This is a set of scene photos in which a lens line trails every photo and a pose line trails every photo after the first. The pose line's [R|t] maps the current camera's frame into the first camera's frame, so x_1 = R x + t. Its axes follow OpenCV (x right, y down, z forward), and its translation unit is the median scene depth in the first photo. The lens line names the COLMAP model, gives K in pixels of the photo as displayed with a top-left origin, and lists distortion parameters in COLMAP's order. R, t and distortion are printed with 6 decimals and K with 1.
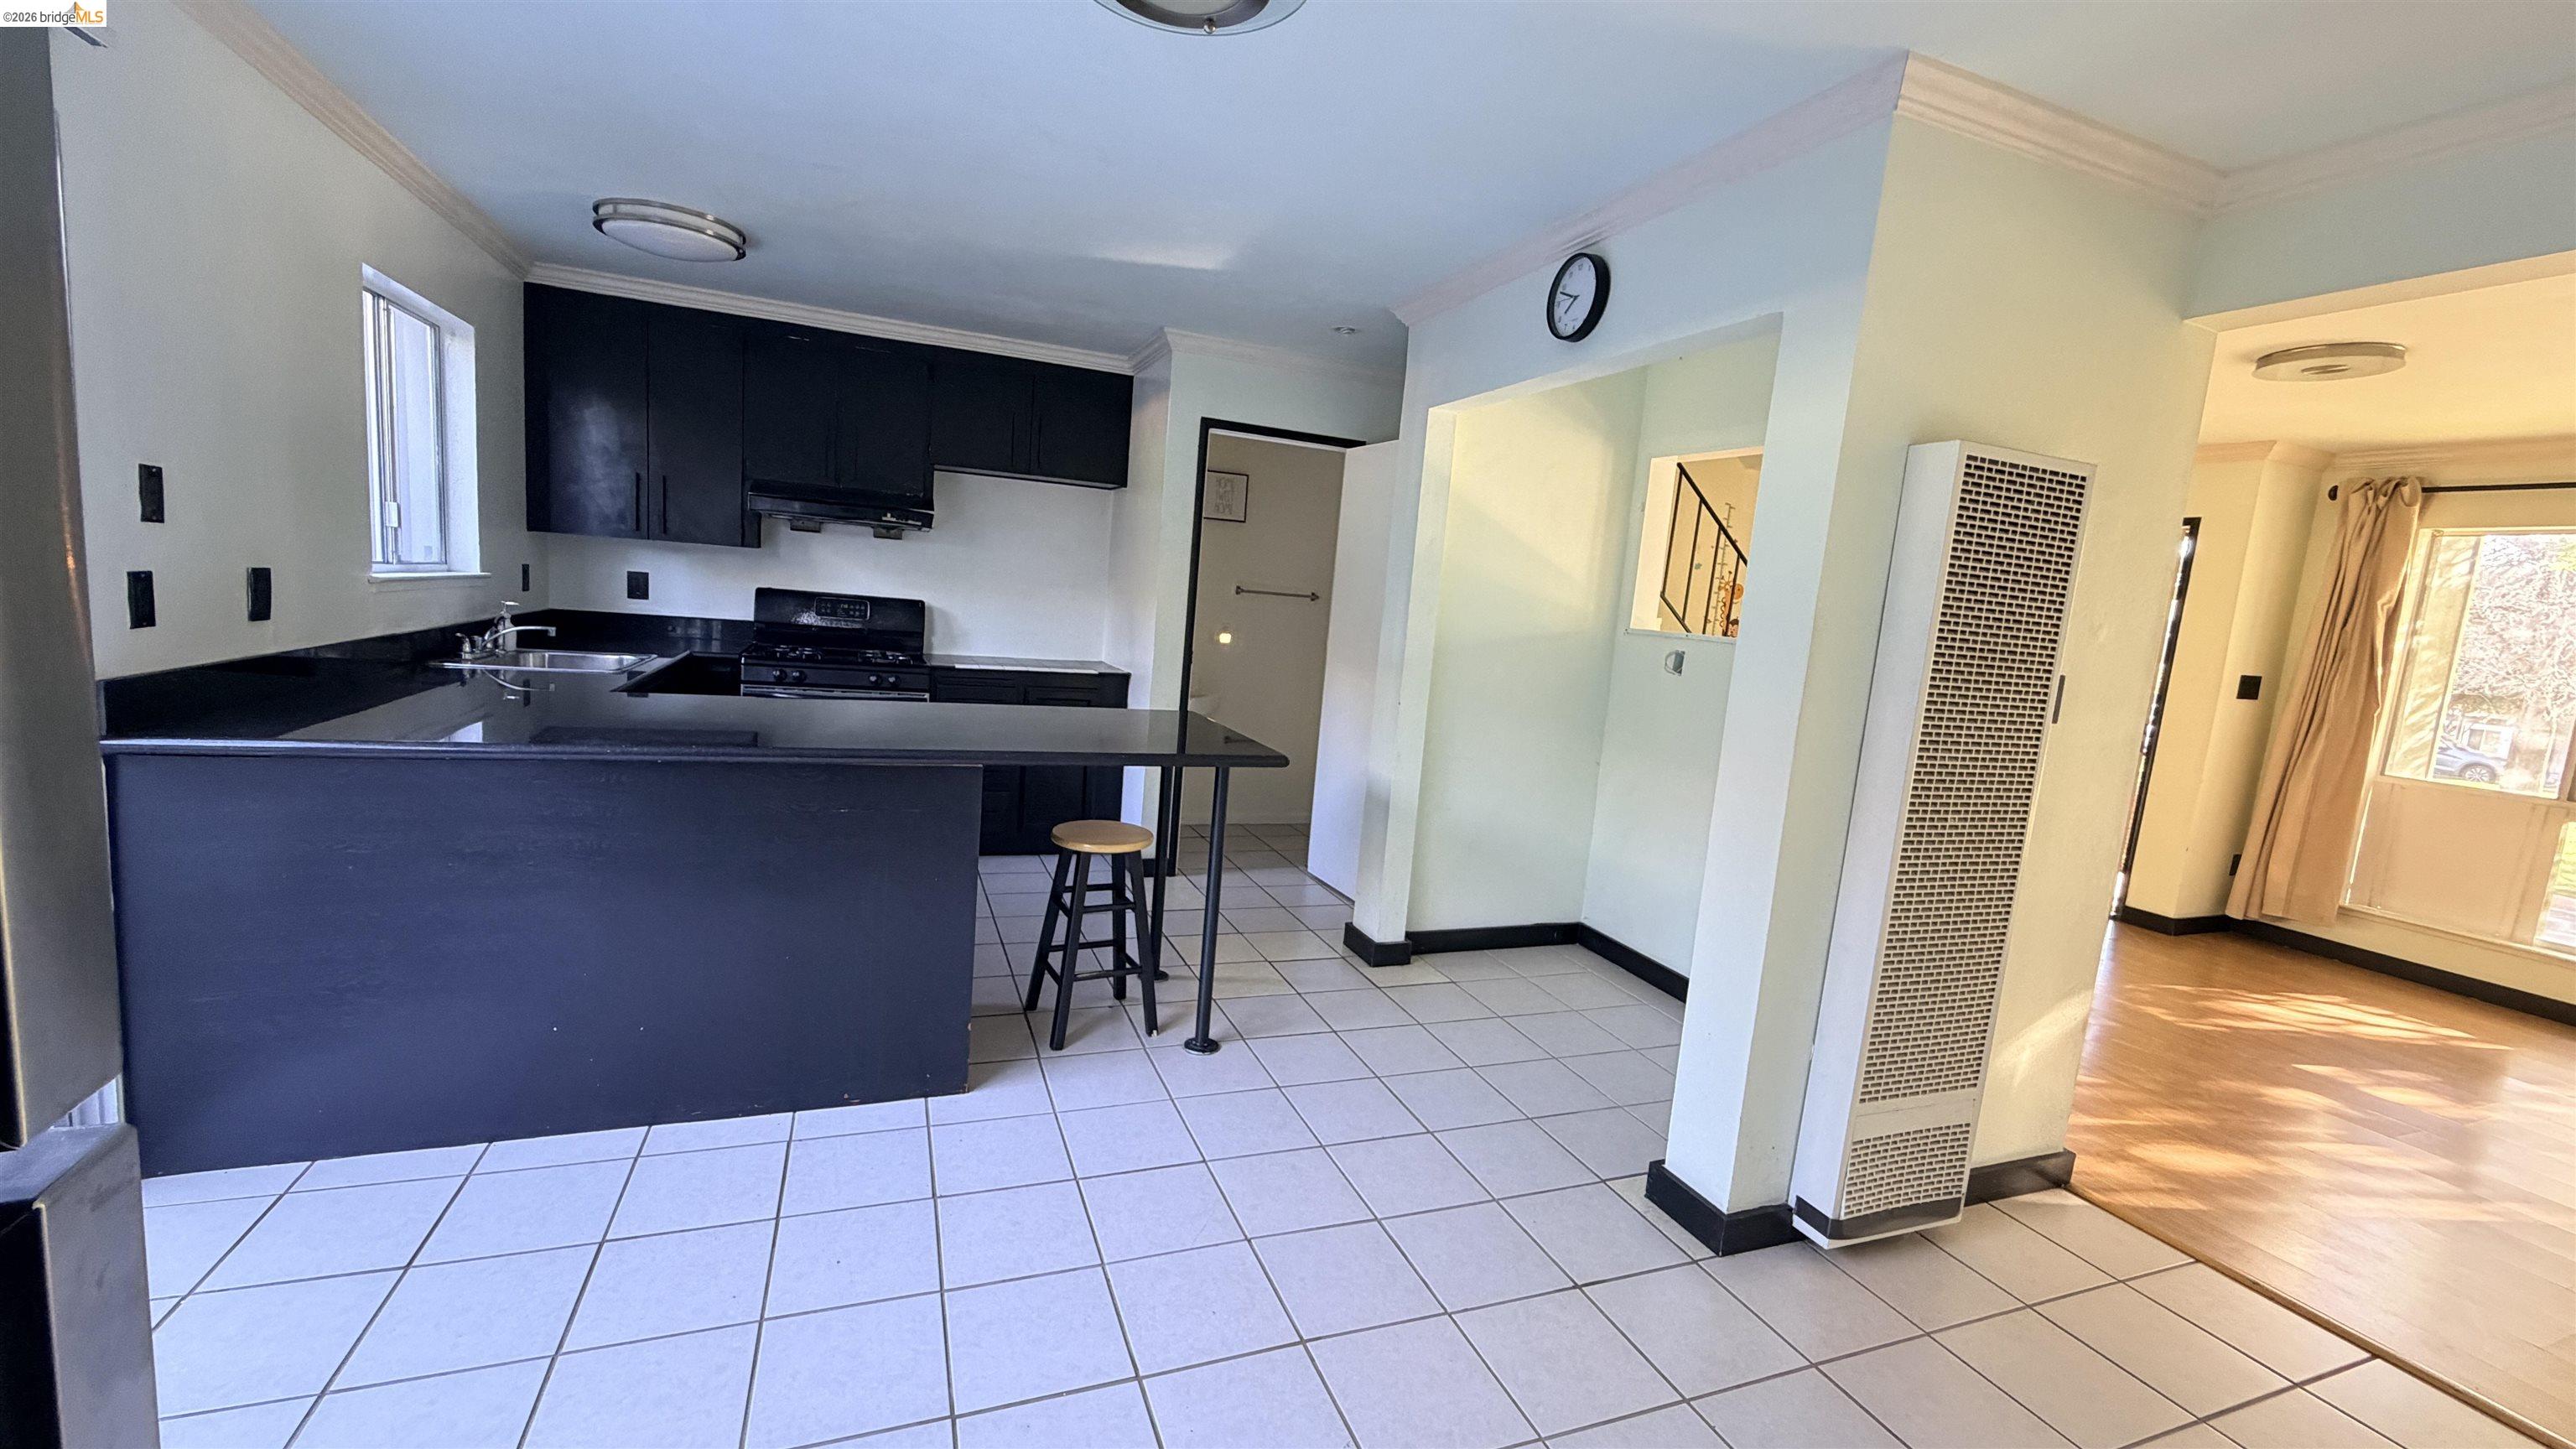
lens RADIAL K [[1024.3, 0, 1275.3], [0, 1024.3, 729.1], [0, 0, 1]] dist [-0.002202, 0.000640]
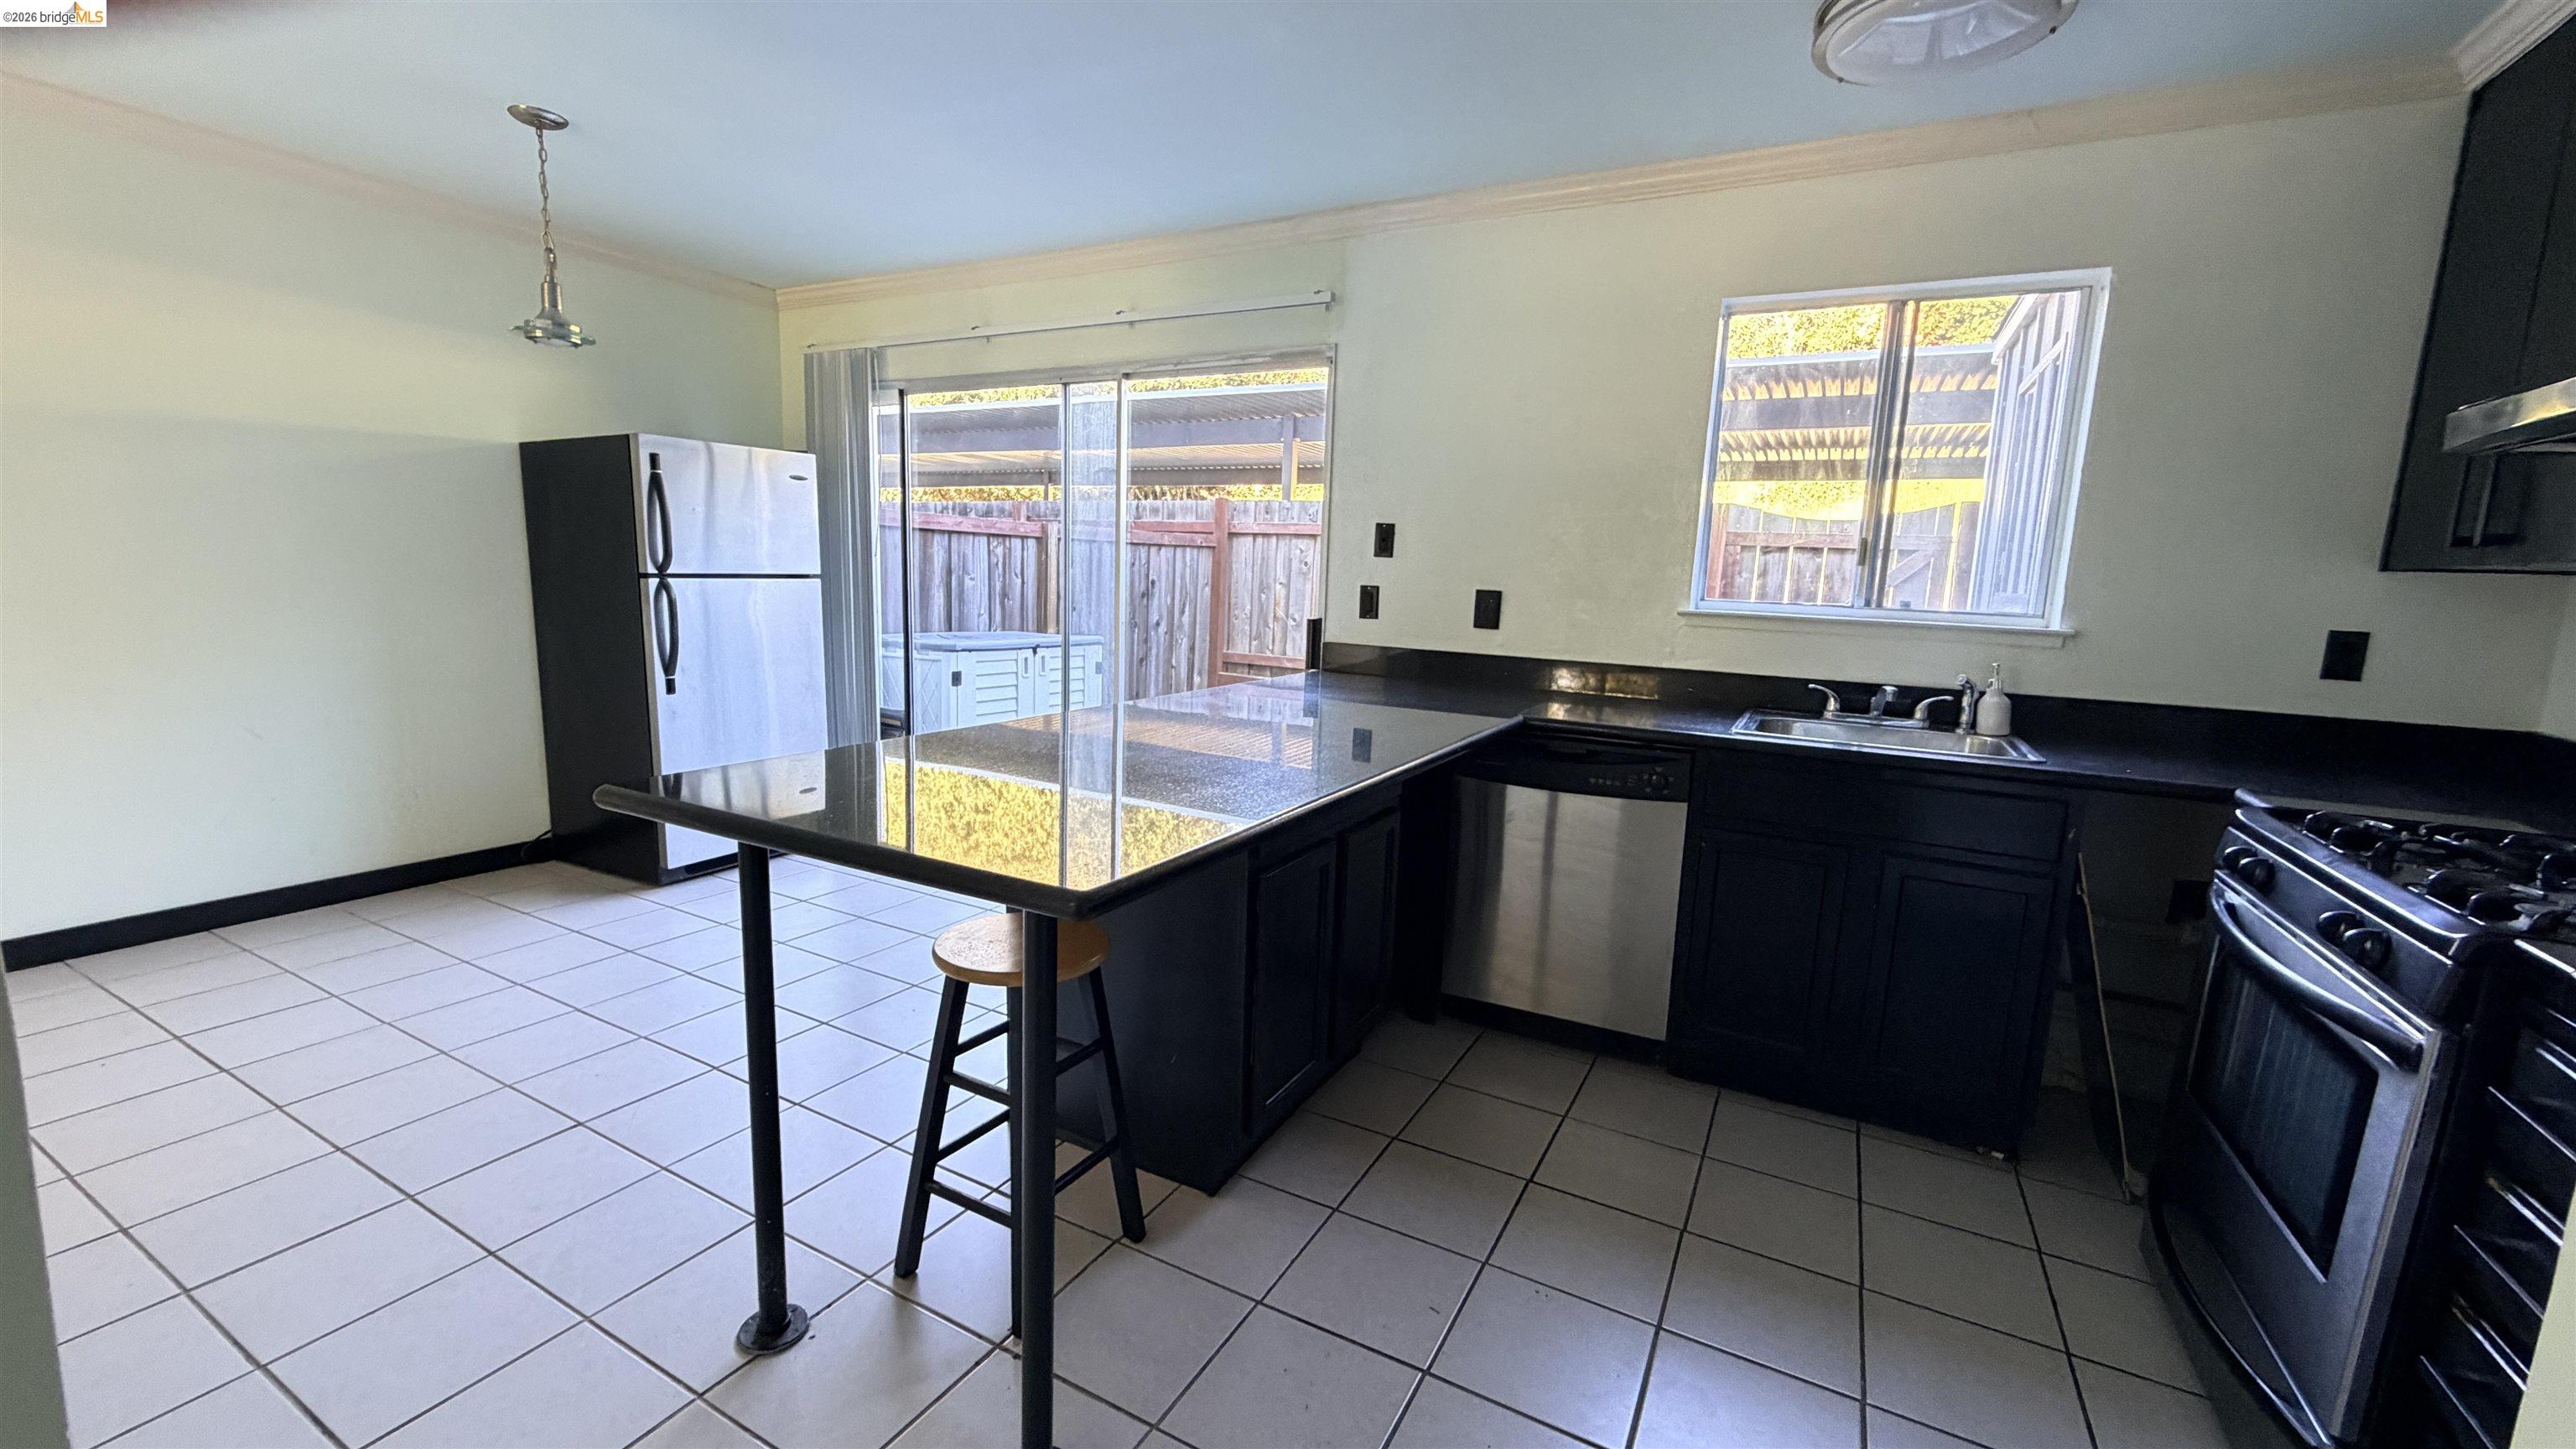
lens RADIAL K [[1024.3, 0, 1279.0], [0, 1024.3, 722.3], [0, 0, 1]] dist [-0.002202, 0.000640]
pose [[-0.758352, -0.014980, -0.651673, 0.056213], [-0.186716, 0.962836, 0.195149, -0.108362], [0.624531, 0.269670, -0.732966, 1.005189]]
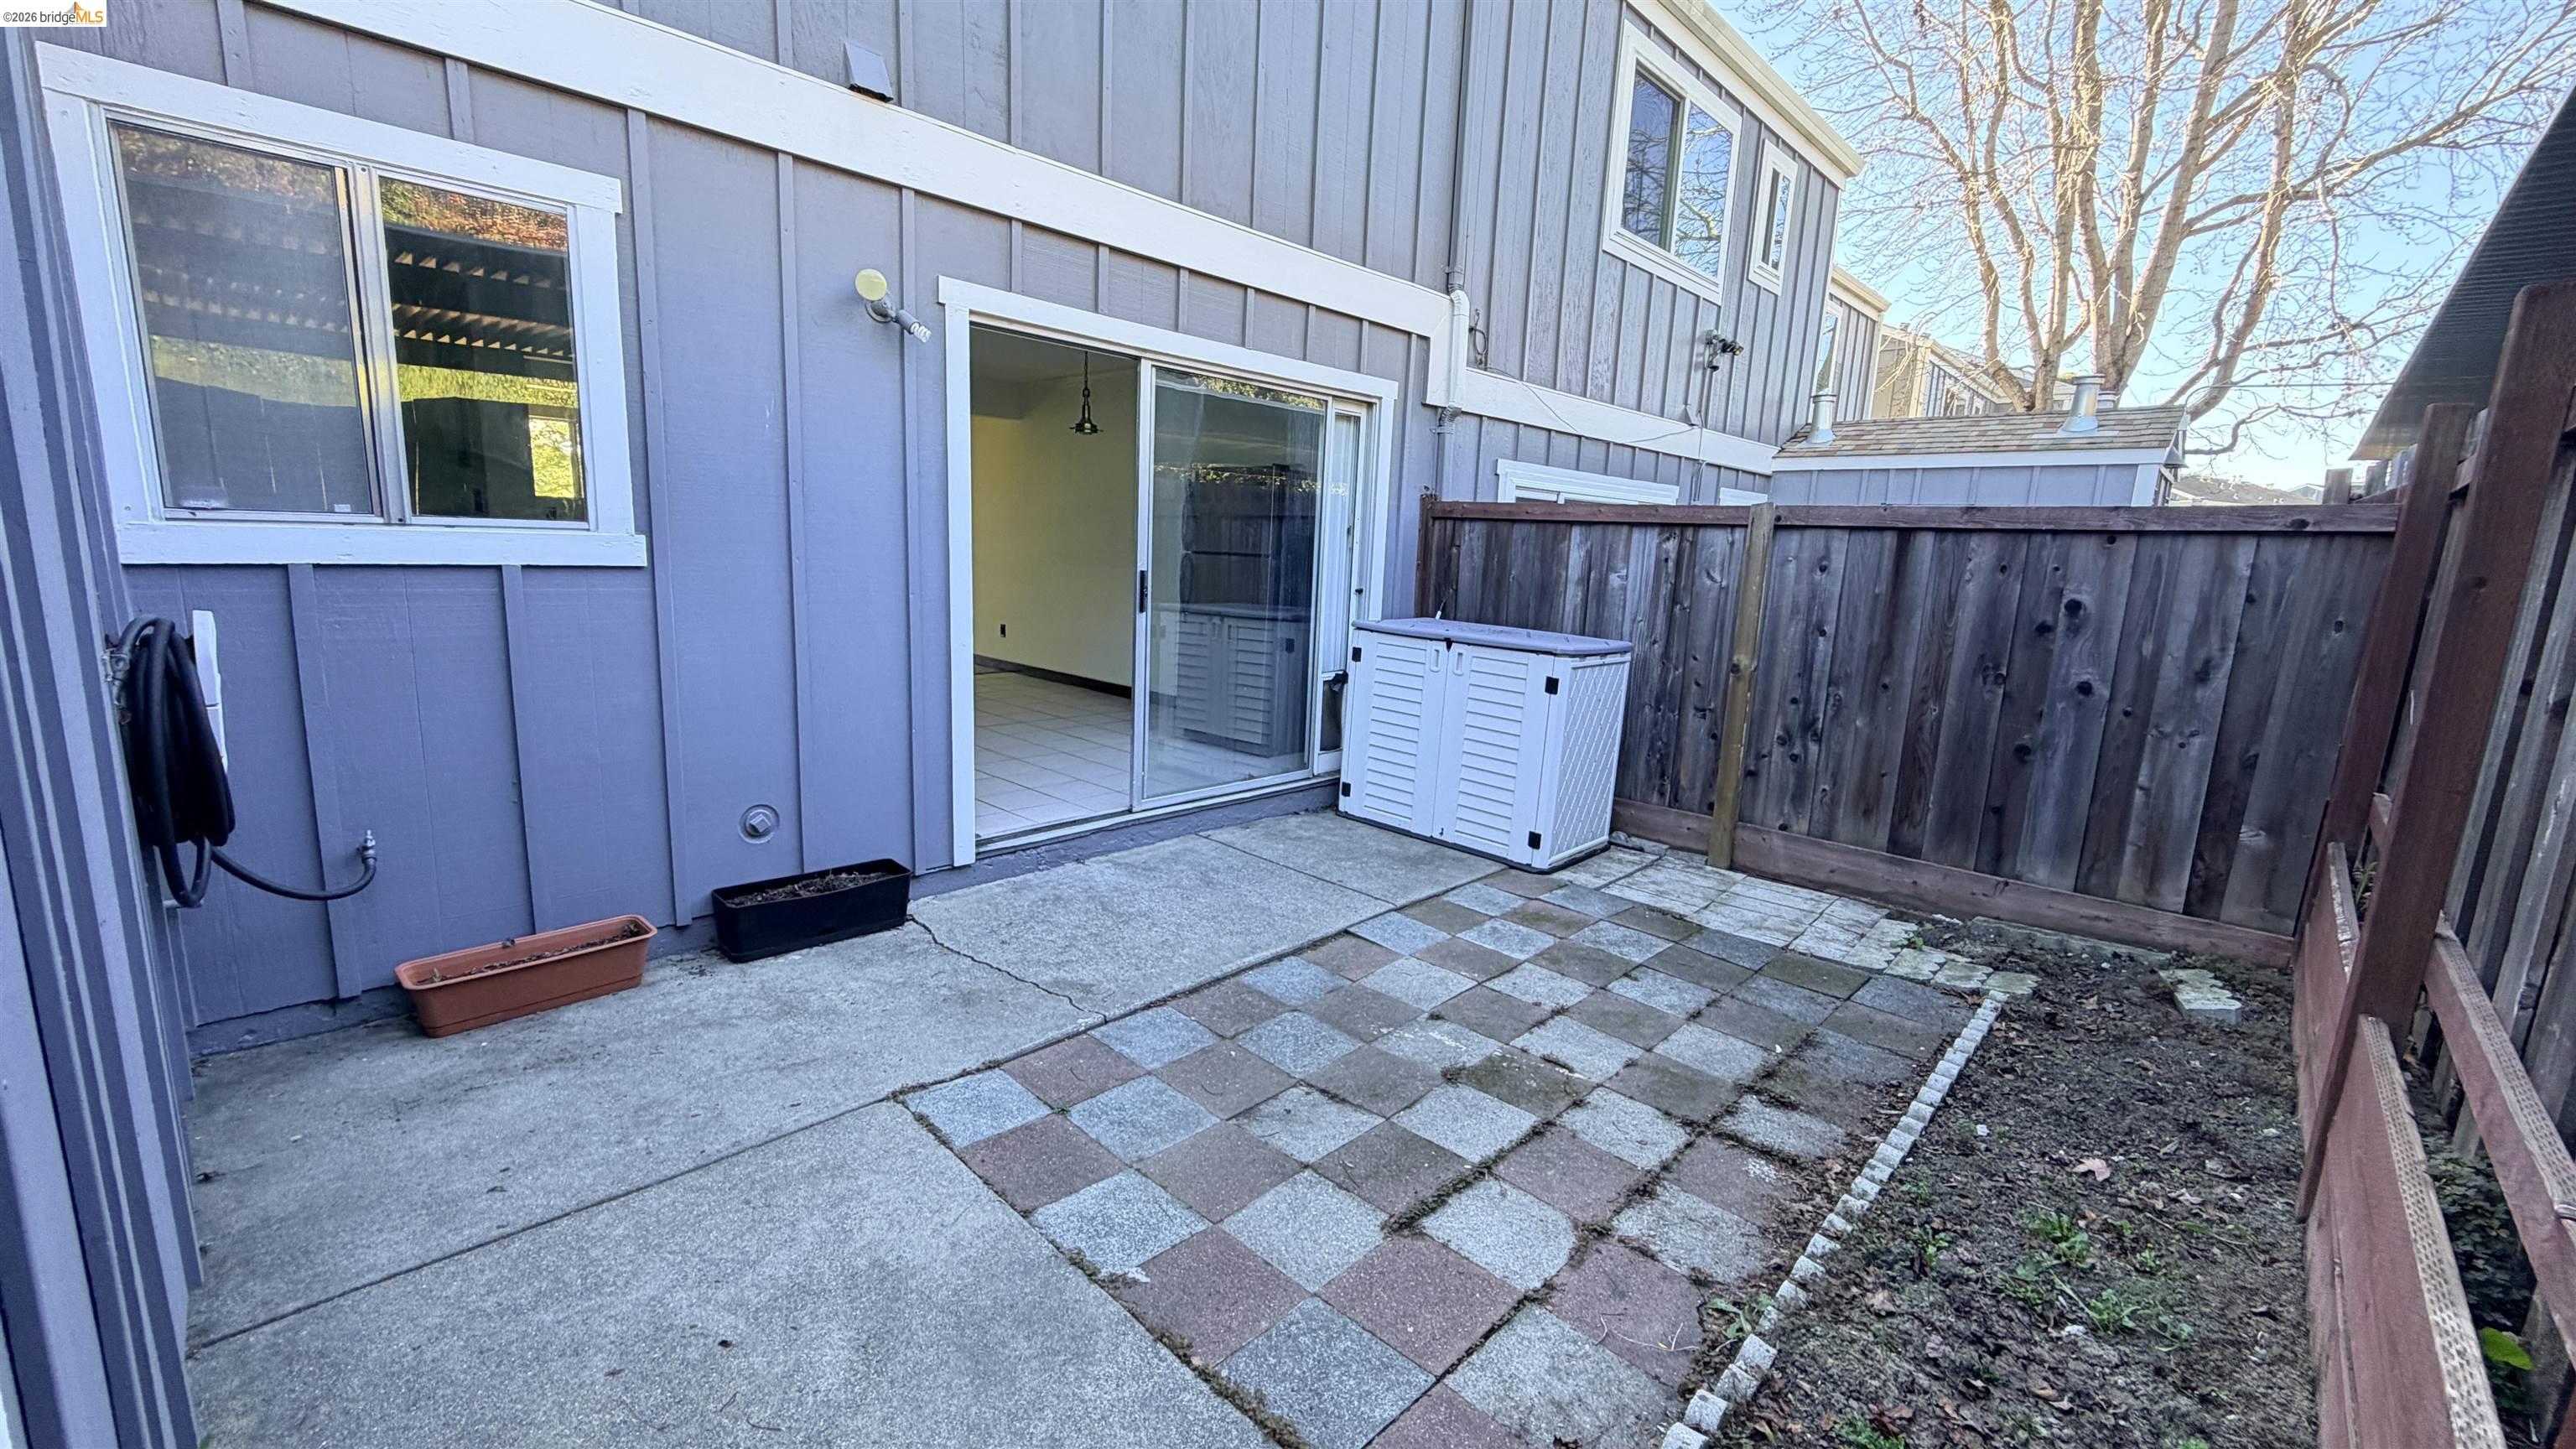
lens RADIAL K [[1024.3, 0, 1281.1], [0, 1024.3, 721.2], [0, 0, 1]] dist [-0.002202, 0.000640]
pose [[-0.411715, -0.259478, 0.873591, -1.379770], [0.045968, 0.951474, 0.304275, -0.161444], [-0.910152, 0.165432, -0.379809, 0.517995]]
